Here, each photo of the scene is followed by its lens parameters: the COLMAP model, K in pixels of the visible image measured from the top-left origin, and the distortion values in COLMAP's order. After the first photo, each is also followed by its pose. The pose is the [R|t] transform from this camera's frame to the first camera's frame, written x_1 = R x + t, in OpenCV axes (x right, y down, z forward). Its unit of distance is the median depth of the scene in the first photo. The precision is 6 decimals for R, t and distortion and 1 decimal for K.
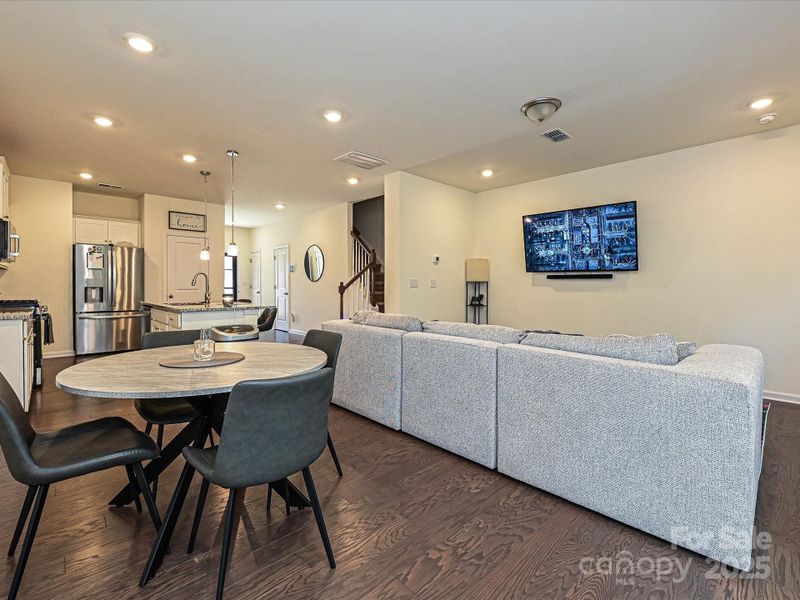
lens RADIAL K [[363.8, 0, 393.6], [0, 363.8, 295.7], [0, 0, 1]] dist [-0.000174, -0.001170]
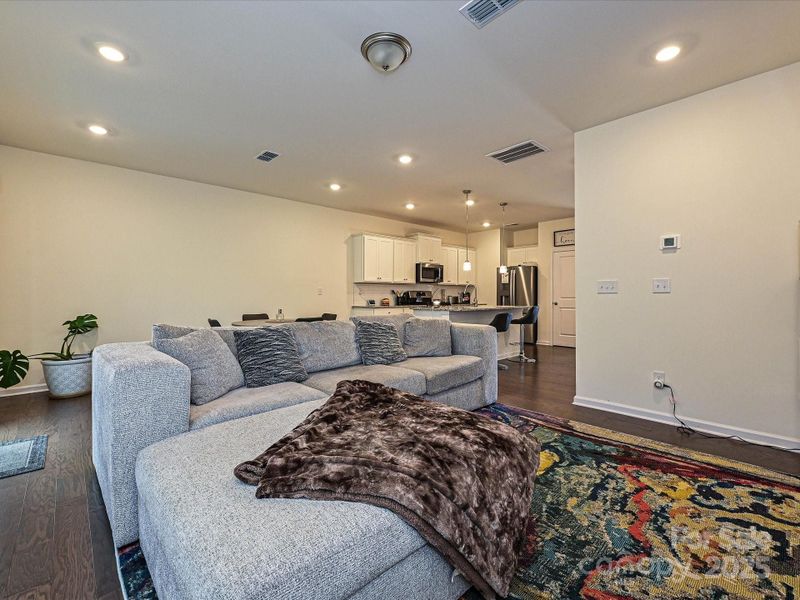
lens RADIAL K [[363.8, 0, 402.7], [0, 363.8, 300.3], [0, 0, 1]] dist [-0.000174, -0.001170]
pose [[-0.007305, 0.004481, -0.999963, 0.639012], [-0.029361, 0.999558, 0.004693, -0.001288], [0.999542, 0.029394, -0.007170, 0.588191]]
